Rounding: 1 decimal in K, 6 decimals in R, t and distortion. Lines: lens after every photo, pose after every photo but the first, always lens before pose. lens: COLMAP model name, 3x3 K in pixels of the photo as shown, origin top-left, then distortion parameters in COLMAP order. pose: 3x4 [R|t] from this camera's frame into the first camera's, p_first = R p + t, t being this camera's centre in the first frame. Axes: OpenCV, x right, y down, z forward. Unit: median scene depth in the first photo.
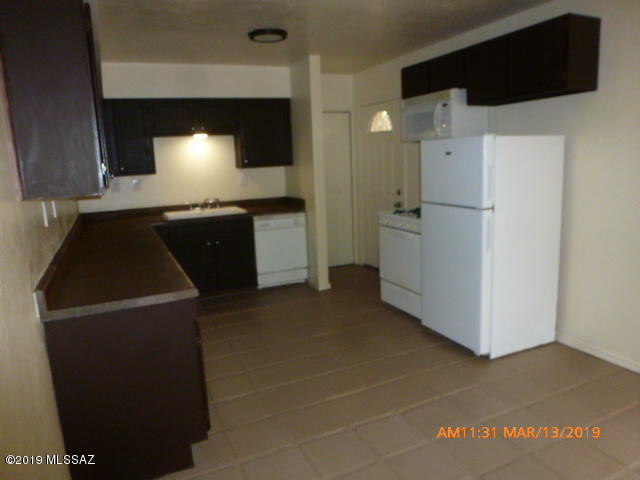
lens RADIAL K [[458.1, 0, 321.6], [0, 458.1, 241.4], [0, 0, 1]] dist [-0.061762, 0.018701]
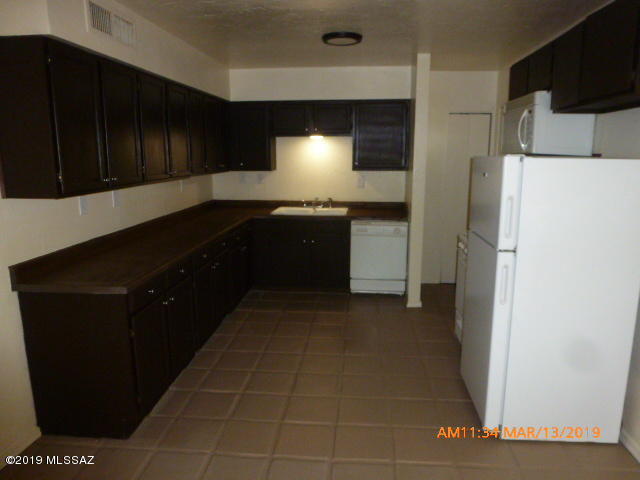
lens RADIAL K [[458.1, 0, 322.3], [0, 458.1, 239.7], [0, 0, 1]] dist [-0.061762, 0.018701]
pose [[0.871721, 0.133596, -0.471439, 0.267179], [-0.126268, 0.990867, 0.047313, -0.051354], [0.473454, 0.018284, 0.880629, 0.097566]]
